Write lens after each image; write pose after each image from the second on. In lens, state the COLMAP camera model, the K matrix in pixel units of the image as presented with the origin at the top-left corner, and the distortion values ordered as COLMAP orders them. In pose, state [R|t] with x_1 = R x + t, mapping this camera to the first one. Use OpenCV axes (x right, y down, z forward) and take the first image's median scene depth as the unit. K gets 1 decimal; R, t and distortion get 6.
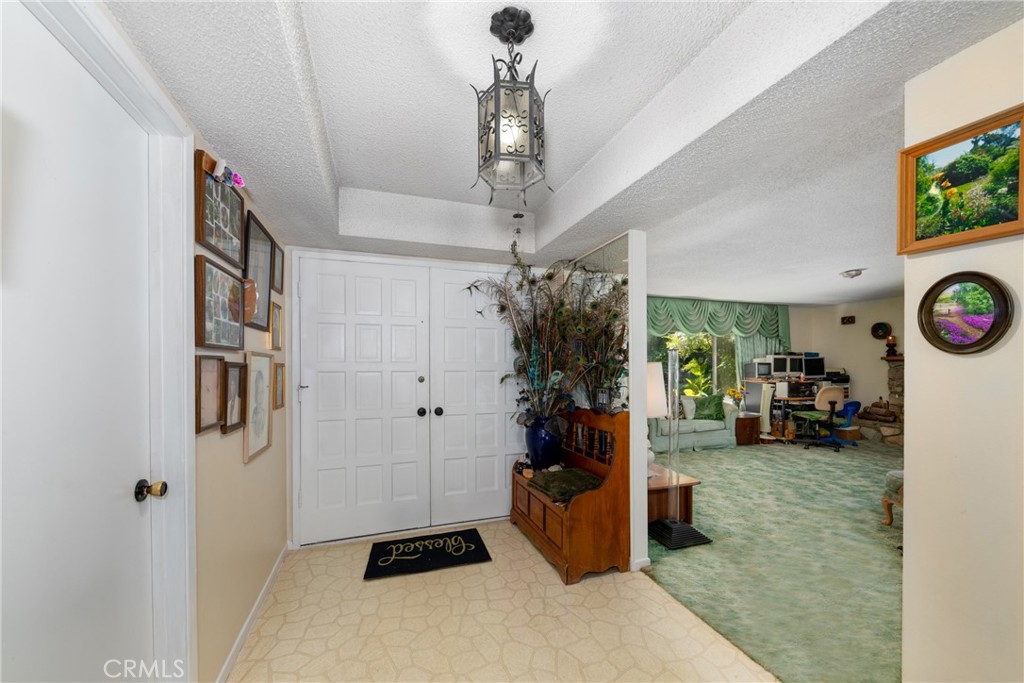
lens RADIAL K [[356.2, 0, 521.1], [0, 356.2, 365.2], [0, 0, 1]] dist [-0.001918, -0.000371]
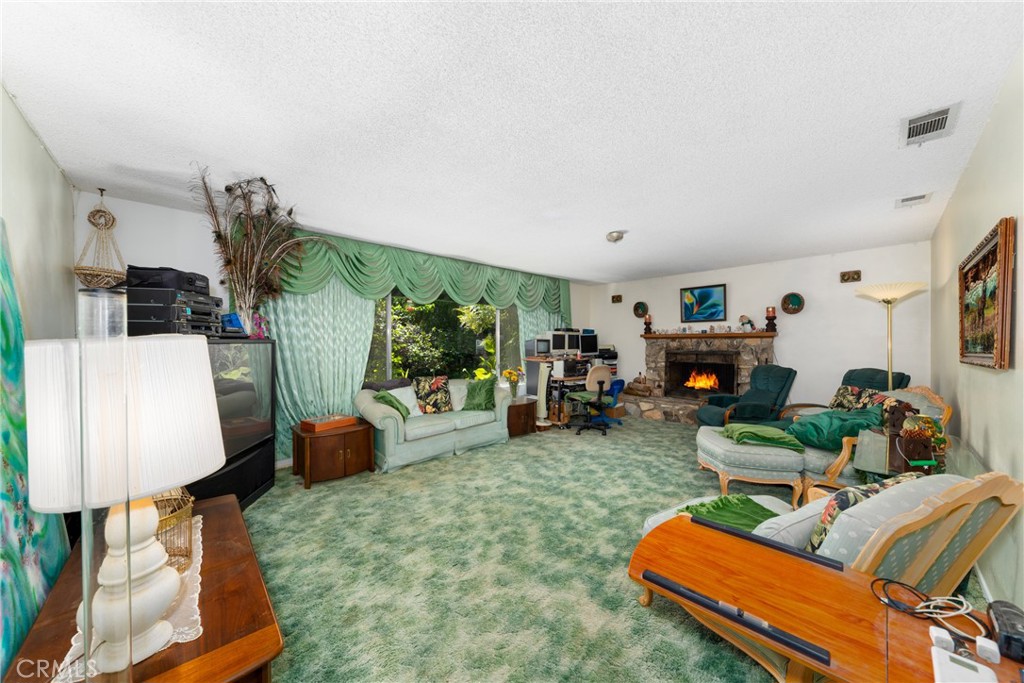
lens RADIAL K [[356.2, 0, 511.6], [0, 356.2, 343.3], [0, 0, 1]] dist [-0.001918, -0.000371]
pose [[0.903678, -0.001012, 0.428212, 0.239570], [-0.001142, 0.999988, 0.004775, -0.001286], [-0.428212, -0.004804, 0.903666, 0.232757]]
